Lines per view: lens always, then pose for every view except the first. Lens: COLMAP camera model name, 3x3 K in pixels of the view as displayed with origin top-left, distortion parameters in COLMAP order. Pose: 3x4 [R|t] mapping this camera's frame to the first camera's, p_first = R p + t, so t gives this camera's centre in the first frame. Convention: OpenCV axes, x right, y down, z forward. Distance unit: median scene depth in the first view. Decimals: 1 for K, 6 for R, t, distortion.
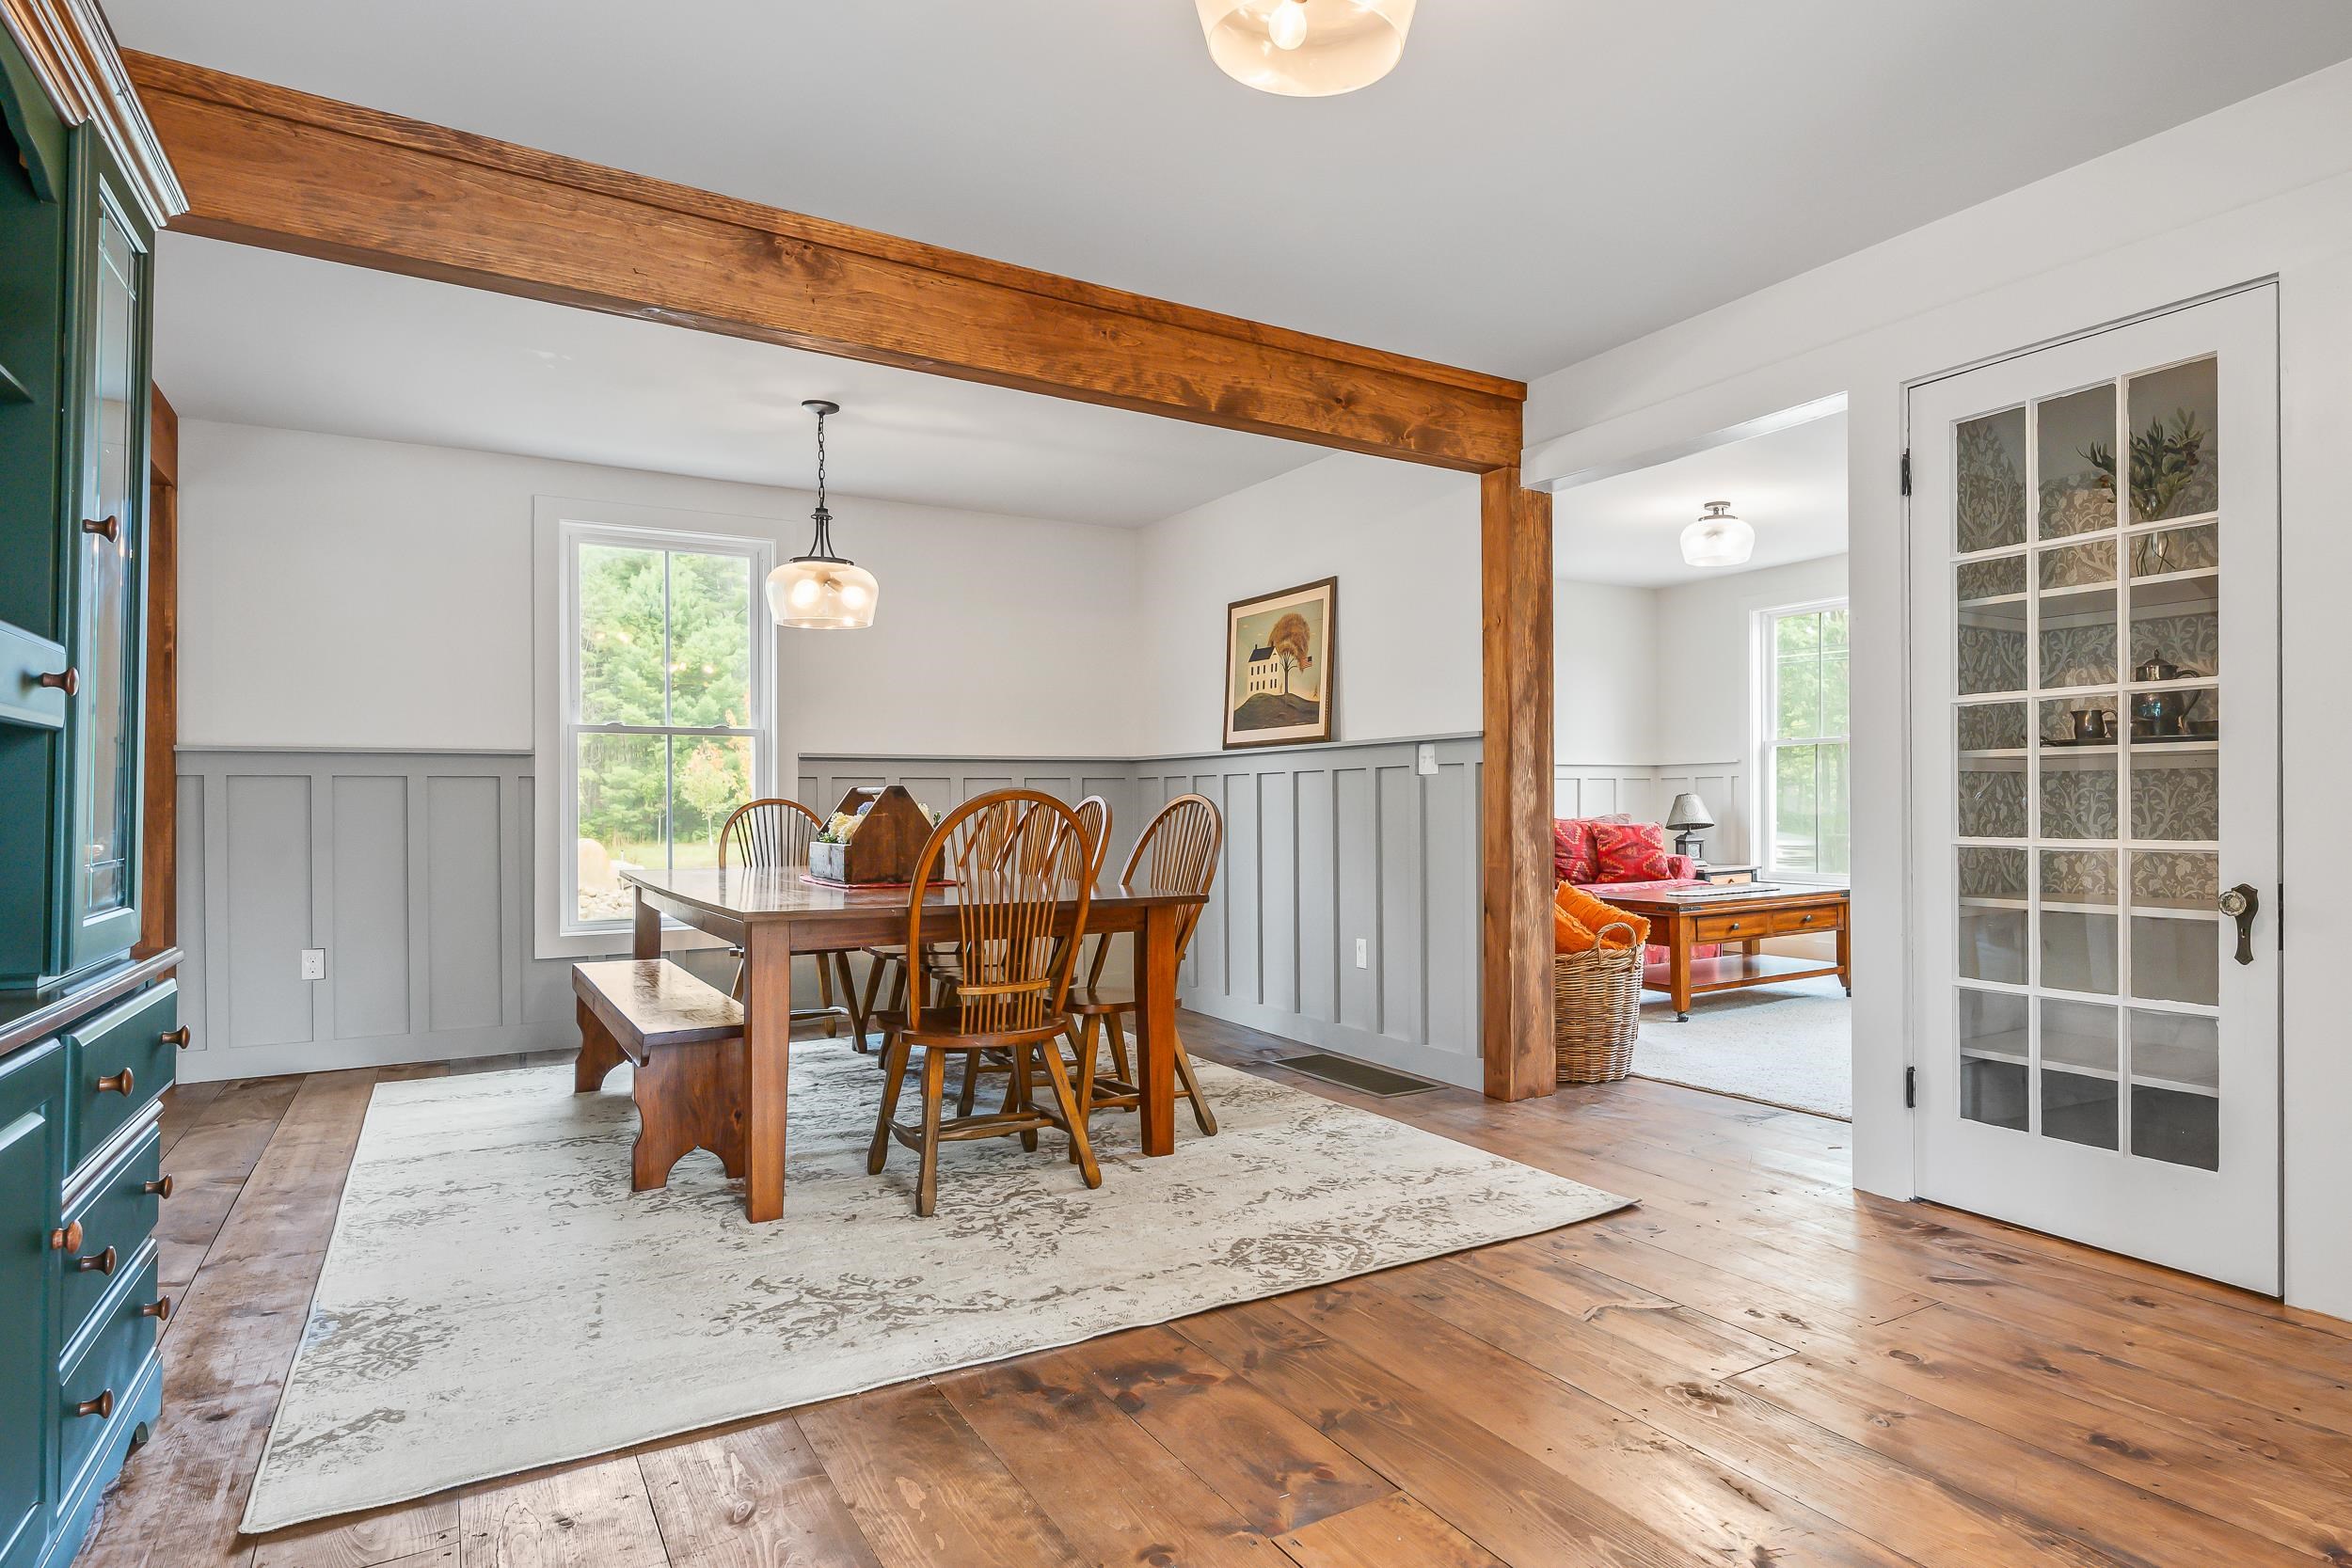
lens RADIAL K [[1144.4, 0, 1182.5], [0, 1144.4, 800.5], [0, 0, 1]] dist [0.003671, -0.000157]
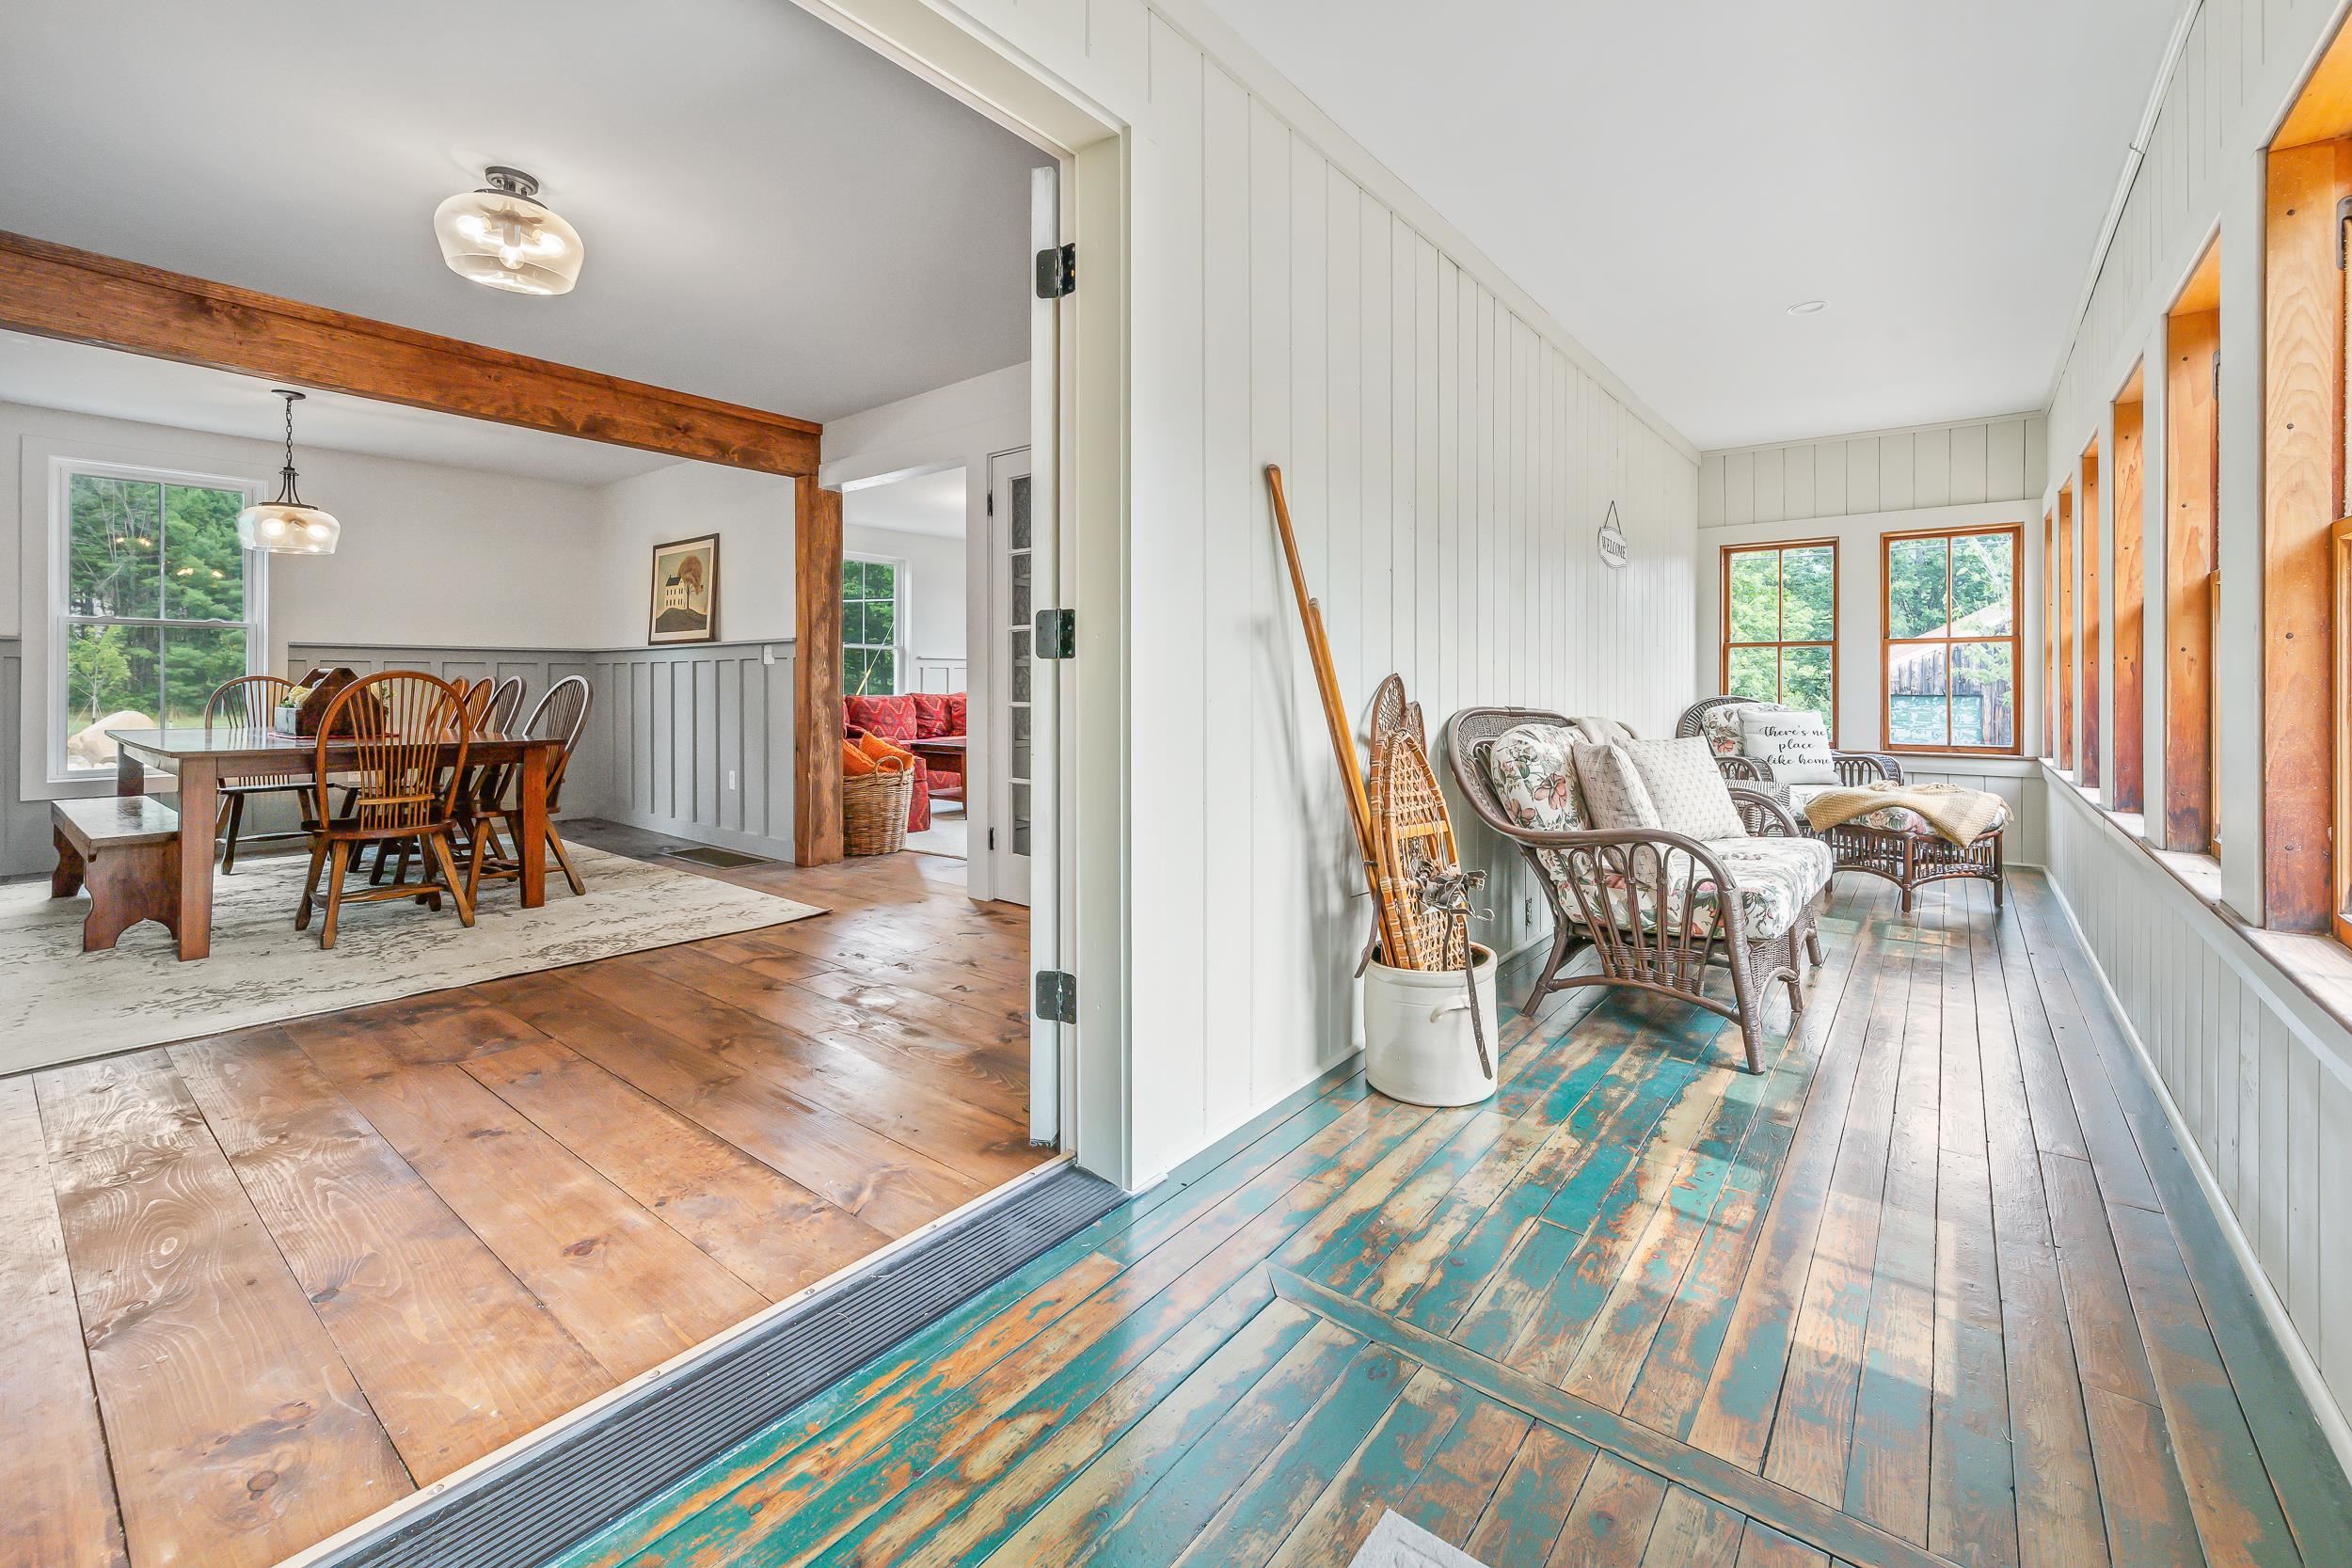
lens RADIAL K [[953.4, 0, 1165.9], [0, 953.4, 682.7], [0, 0, 1]] dist [0.000863, 0.000353]
pose [[0.952202, 0.006514, 0.305398, 0.356462], [-0.006257, 0.999979, -0.001821, 0.001621], [-0.305404, -0.000177, 0.952223, -0.440175]]
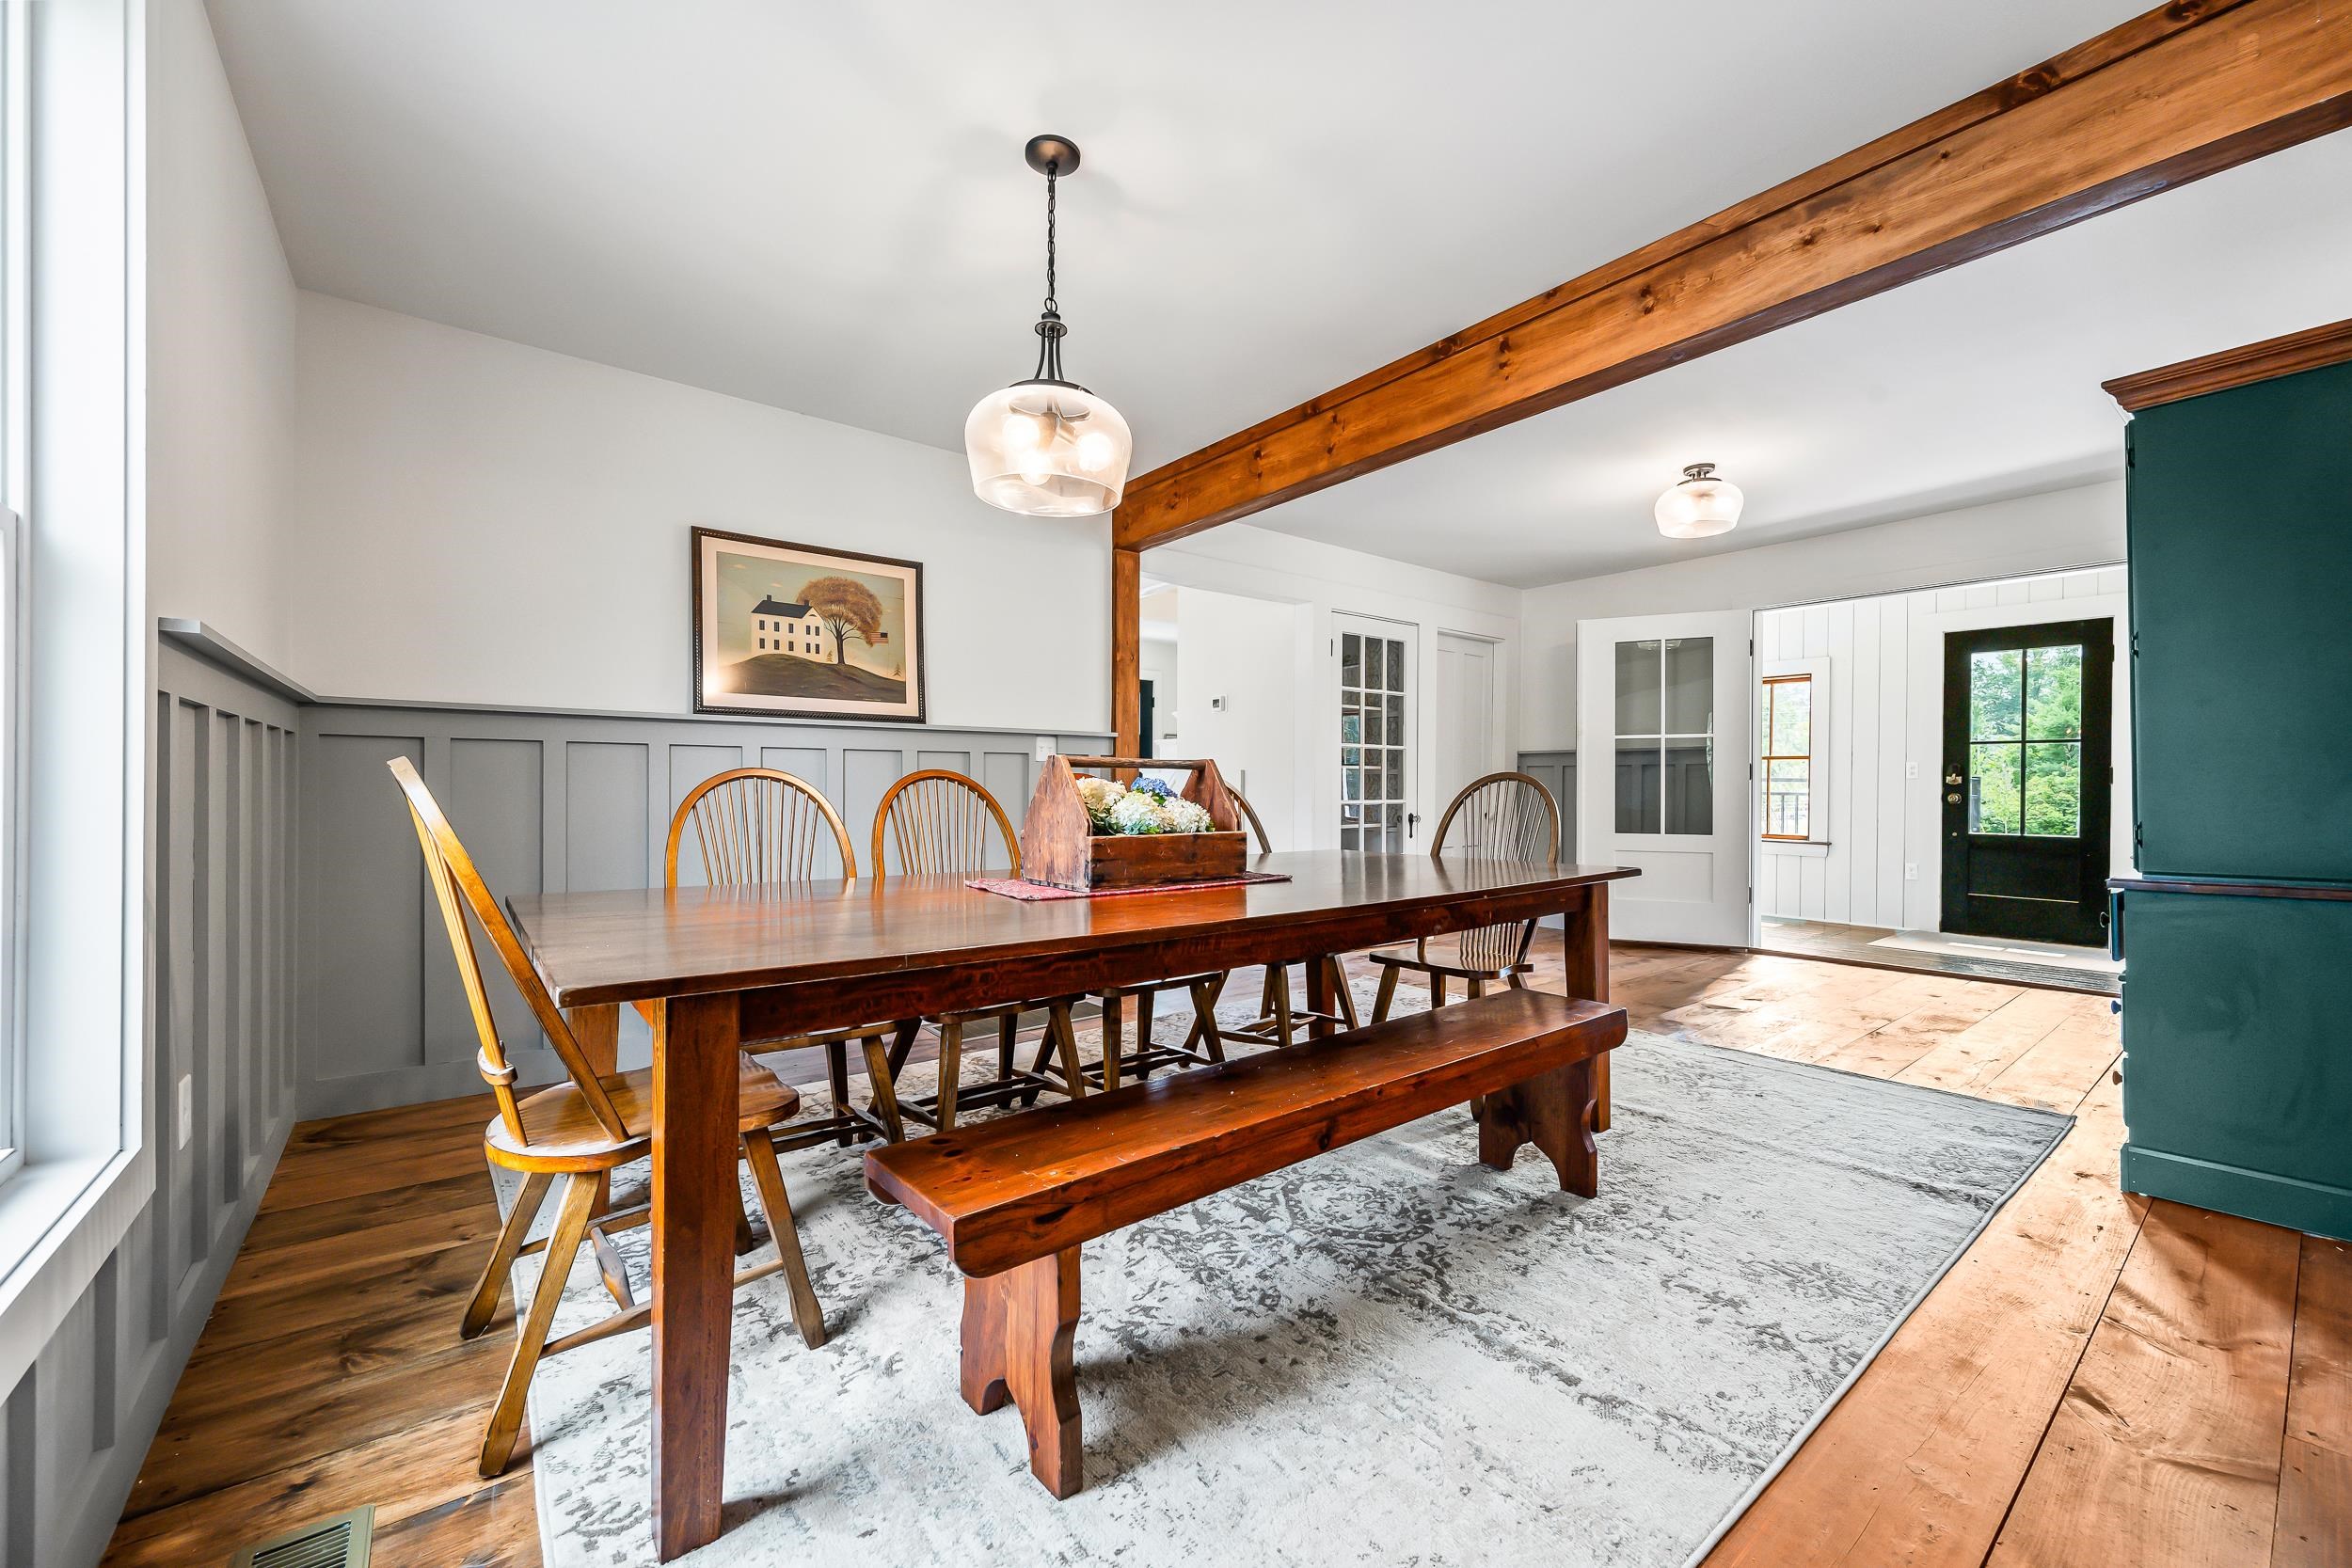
lens RADIAL K [[953.4, 0, 1165.0], [0, 953.4, 784.7], [0, 0, 1]] dist [0.000863, 0.000353]
pose [[-0.076737, 0.007011, 0.997027, -0.813434], [-0.006592, 0.999950, -0.007539, 0.009407], [-0.997030, -0.007151, -0.076687, 0.933705]]
